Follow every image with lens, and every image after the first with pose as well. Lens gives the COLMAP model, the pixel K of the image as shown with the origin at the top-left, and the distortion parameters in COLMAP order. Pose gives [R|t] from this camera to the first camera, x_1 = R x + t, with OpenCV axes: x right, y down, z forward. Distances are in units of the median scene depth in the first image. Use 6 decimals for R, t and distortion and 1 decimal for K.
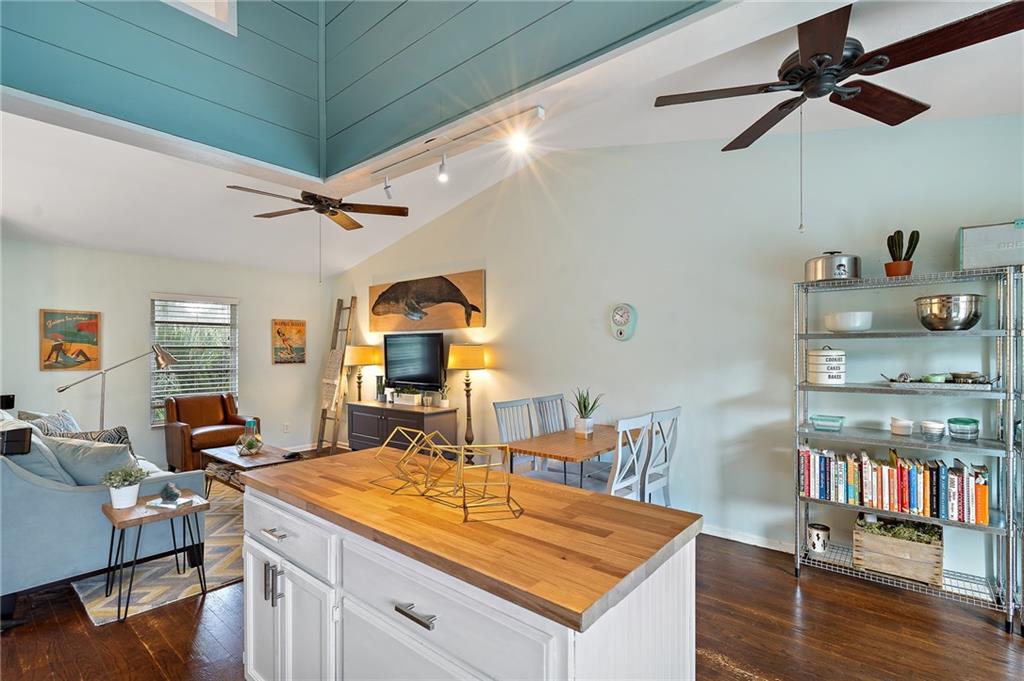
lens RADIAL K [[467.9, 0, 516.7], [0, 467.9, 353.8], [0, 0, 1]] dist [0.014017, -0.000066]
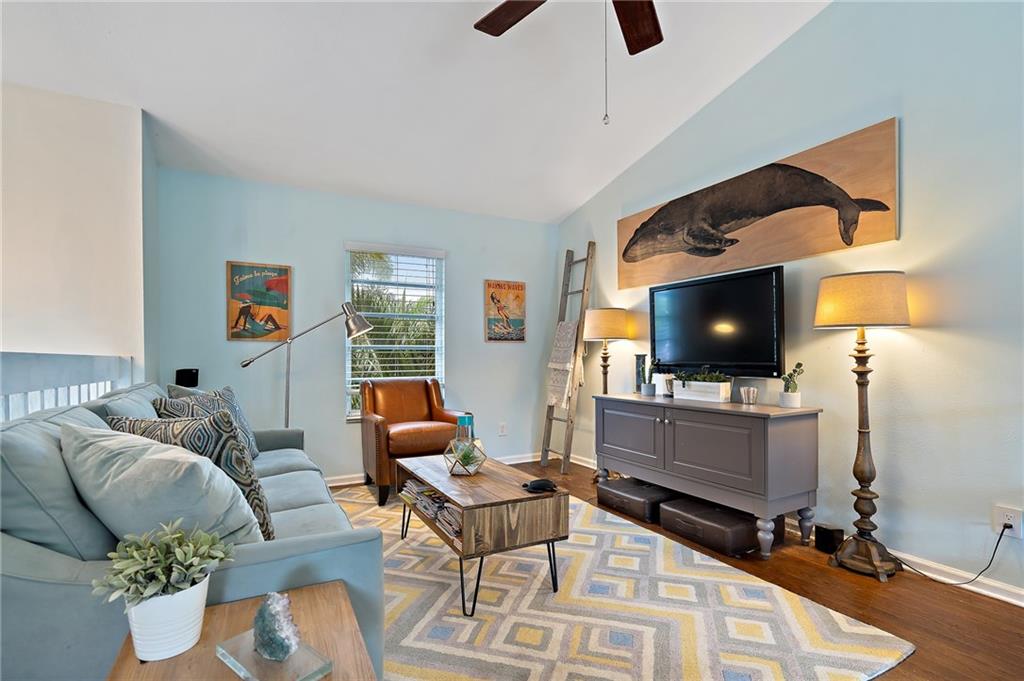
lens RADIAL K [[467.9, 0, 516.7], [0, 467.9, 353.8], [0, 0, 1]] dist [0.014017, -0.000066]
pose [[0.930741, -0.007467, -0.365604, -0.237095], [0.001716, 0.999870, -0.016054, 0.060819], [0.365676, 0.014315, 0.930632, 0.387129]]
